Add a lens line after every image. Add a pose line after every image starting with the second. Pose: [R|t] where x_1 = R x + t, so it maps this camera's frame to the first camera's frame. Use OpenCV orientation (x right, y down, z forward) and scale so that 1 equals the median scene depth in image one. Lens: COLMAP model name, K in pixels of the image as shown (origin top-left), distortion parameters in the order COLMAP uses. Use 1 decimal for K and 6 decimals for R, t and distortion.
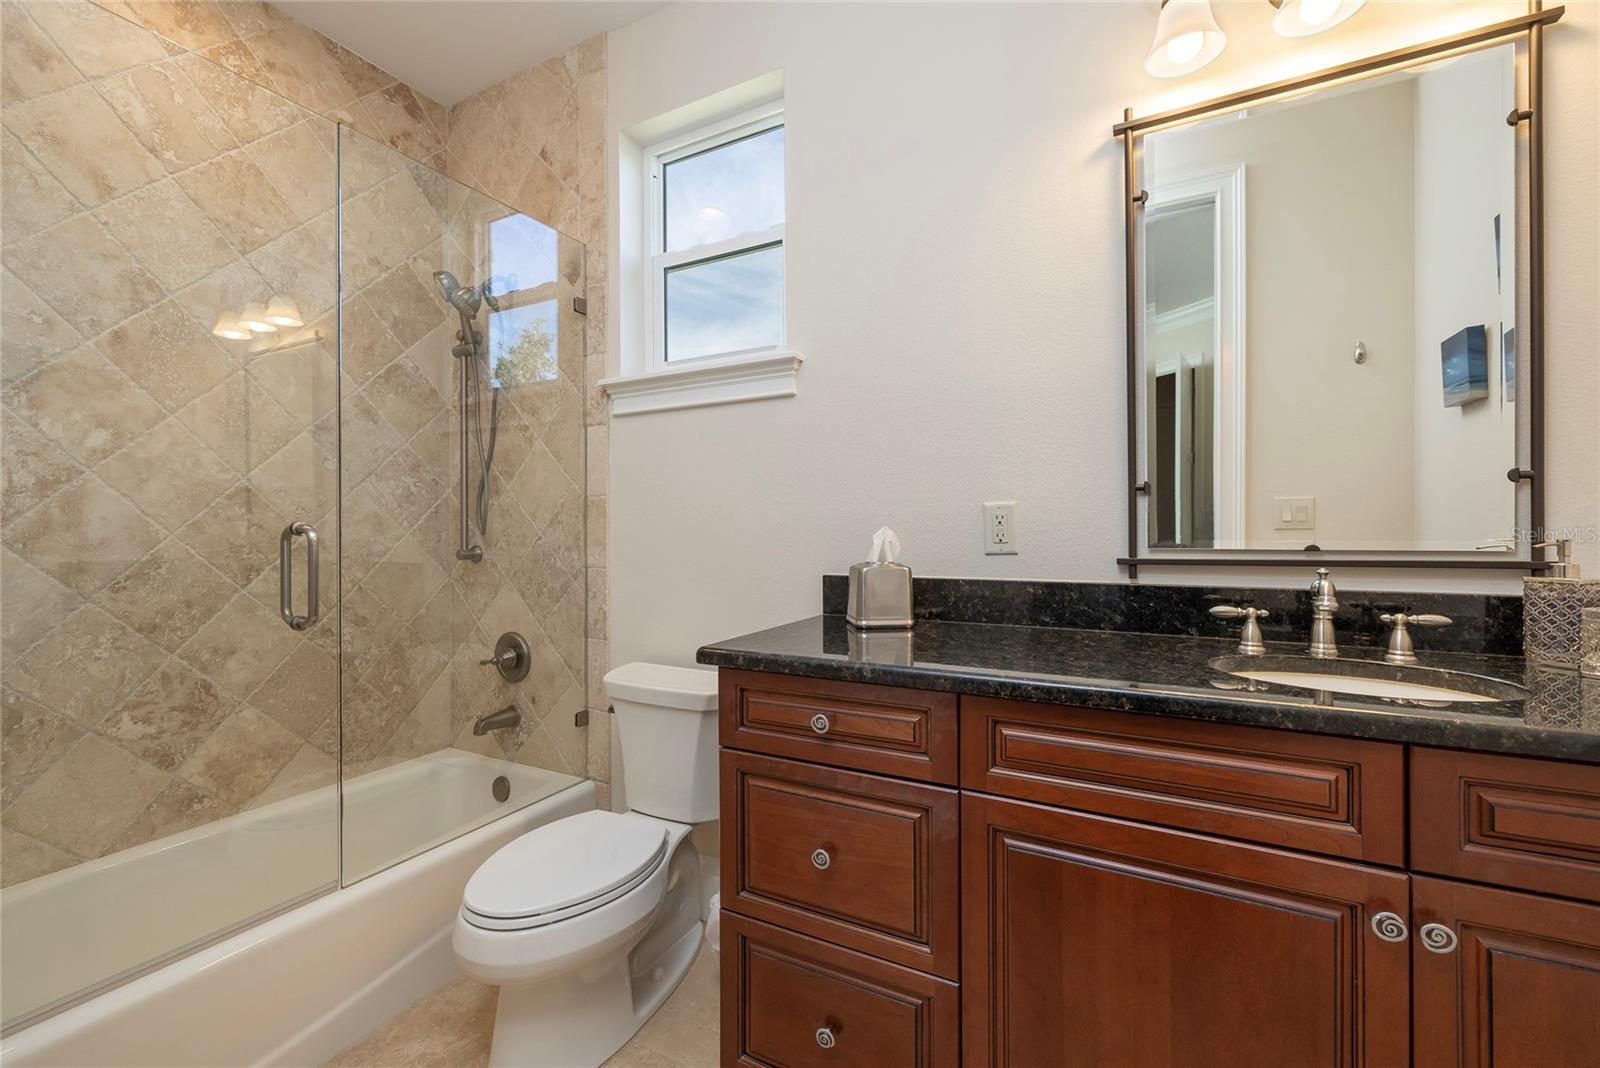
lens RADIAL K [[668.2, 0, 792.4], [0, 668.2, 533.2], [0, 0, 1]] dist [0.001253, 0.000258]
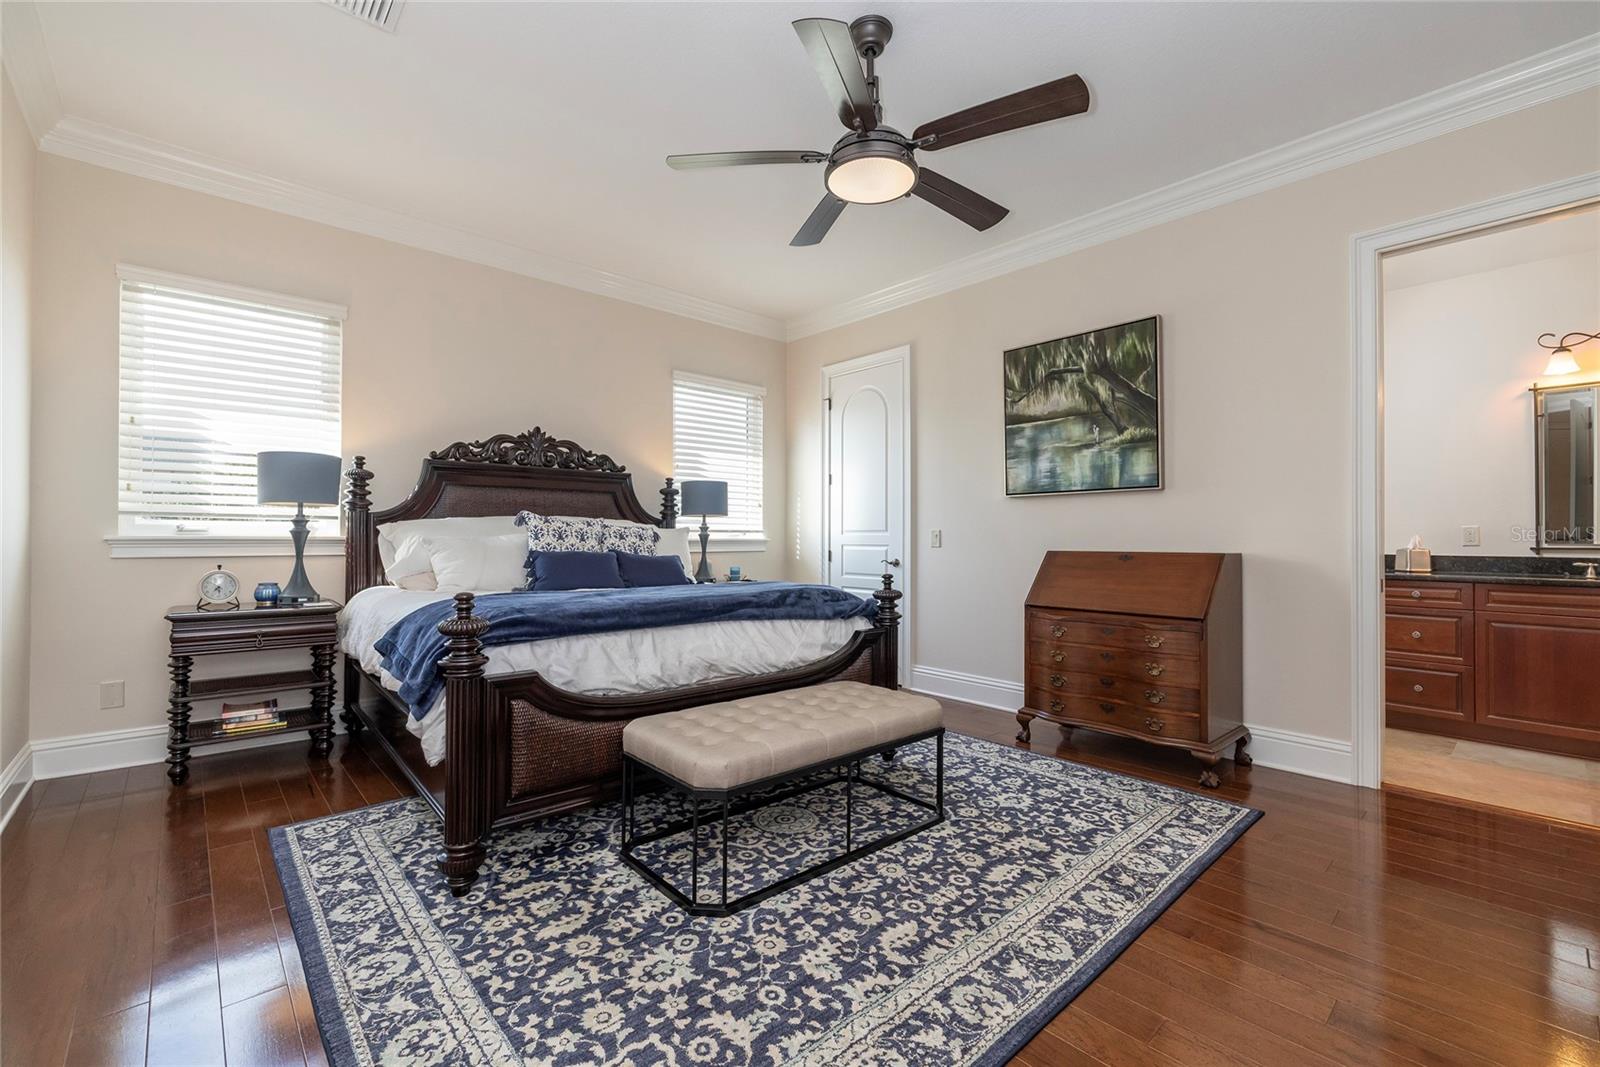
lens RADIAL K [[680.1, 0, 793.5], [0, 680.1, 532.3], [0, 0, 1]] dist [-0.001963, -0.000185]
pose [[0.939865, 0.007049, -0.341474, -1.518208], [-0.008236, 0.999964, -0.002027, 0.005997], [0.341447, 0.004718, 0.939889, -2.858030]]
